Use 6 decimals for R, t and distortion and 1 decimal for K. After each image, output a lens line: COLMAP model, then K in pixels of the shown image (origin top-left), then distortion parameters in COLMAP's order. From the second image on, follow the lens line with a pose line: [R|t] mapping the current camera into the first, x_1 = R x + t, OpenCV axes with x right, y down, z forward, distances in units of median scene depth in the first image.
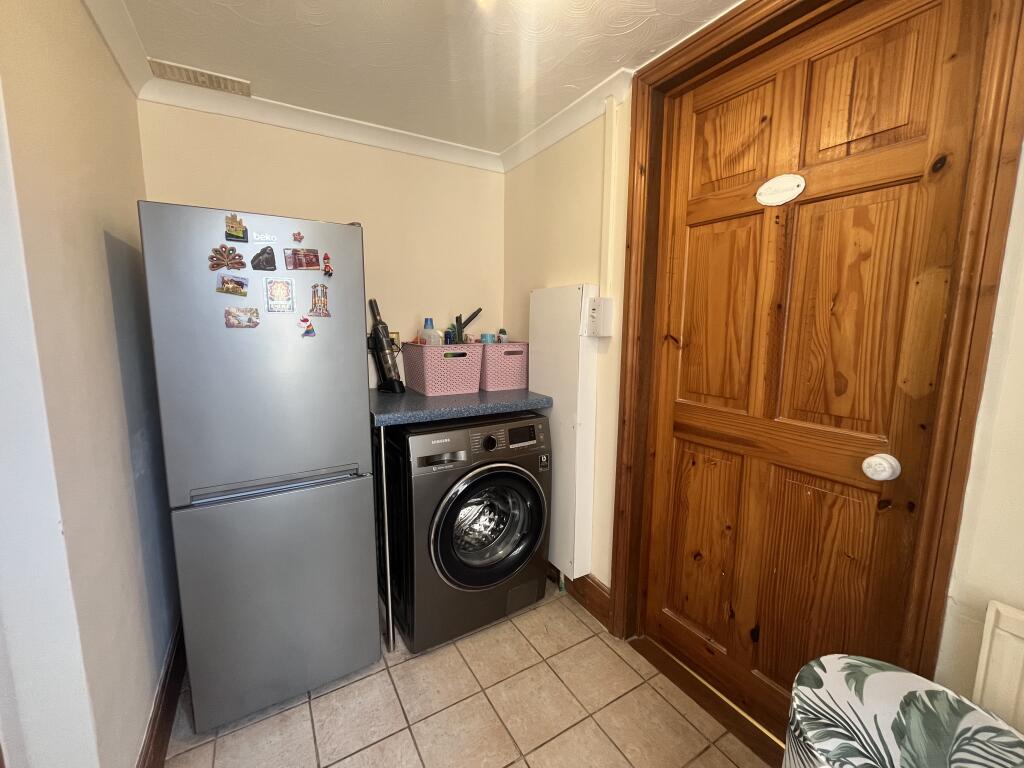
lens RADIAL K [[420.0, 0, 512.0], [0, 420.0, 384.0], [0, 0, 1]] dist [-0.000301, -0.000014]
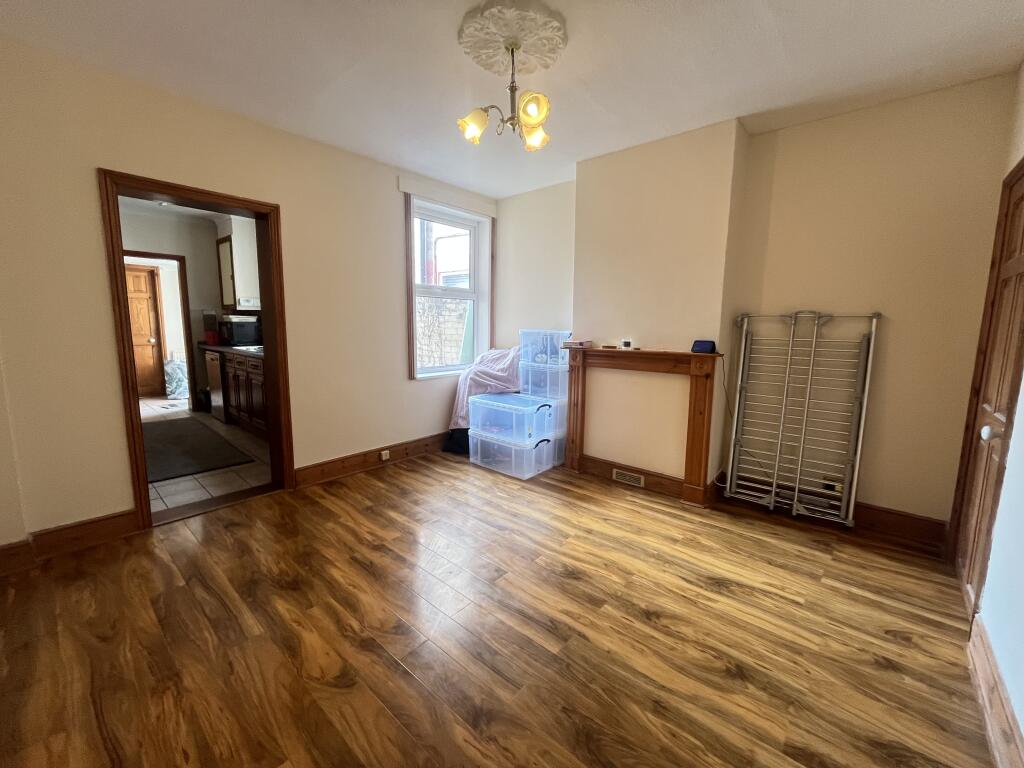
lens RADIAL K [[420.0, 0, 512.0], [0, 420.0, 384.0], [0, 0, 1]] dist [-0.000301, -0.000014]
pose [[-0.307594, -0.136245, 0.941713, -6.120730], [0.124003, 0.975516, 0.181638, 0.308157], [-0.943403, 0.172646, -0.283169, -2.010139]]
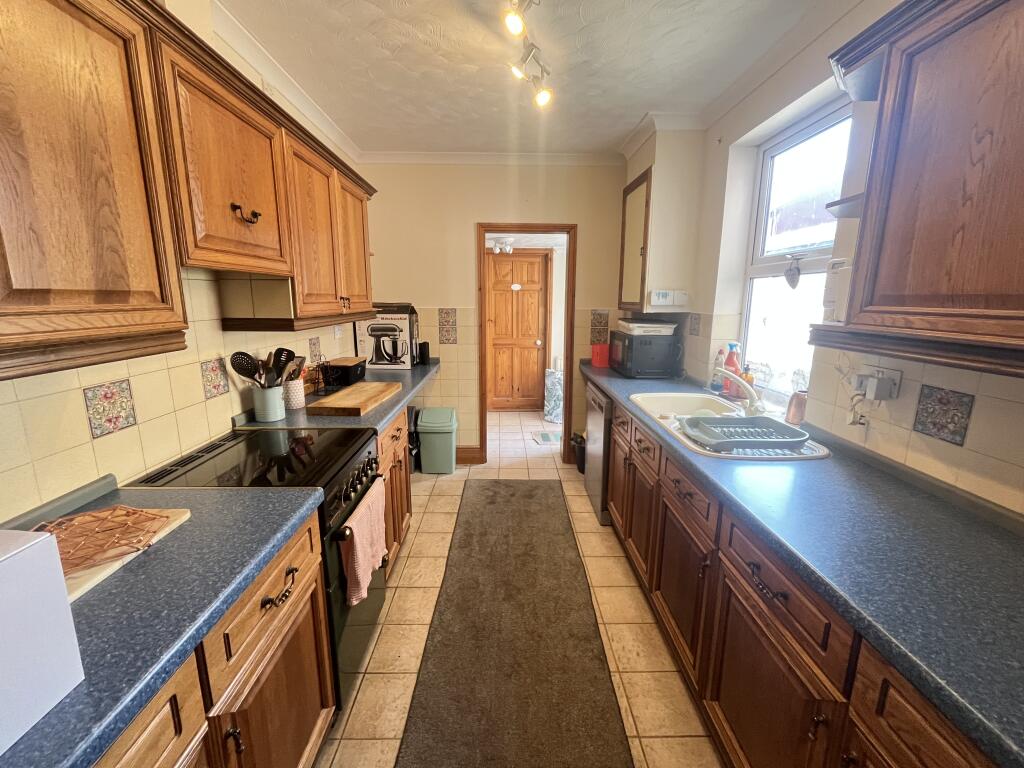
lens RADIAL K [[420.0, 0, 512.0], [0, 420.0, 384.0], [0, 0, 1]] dist [-0.000301, -0.000014]
pose [[0.494164, -0.173277, 0.851925, -3.360898], [0.125858, 0.983871, 0.127110, -0.010511], [-0.860210, 0.044409, 0.508003, -1.202183]]
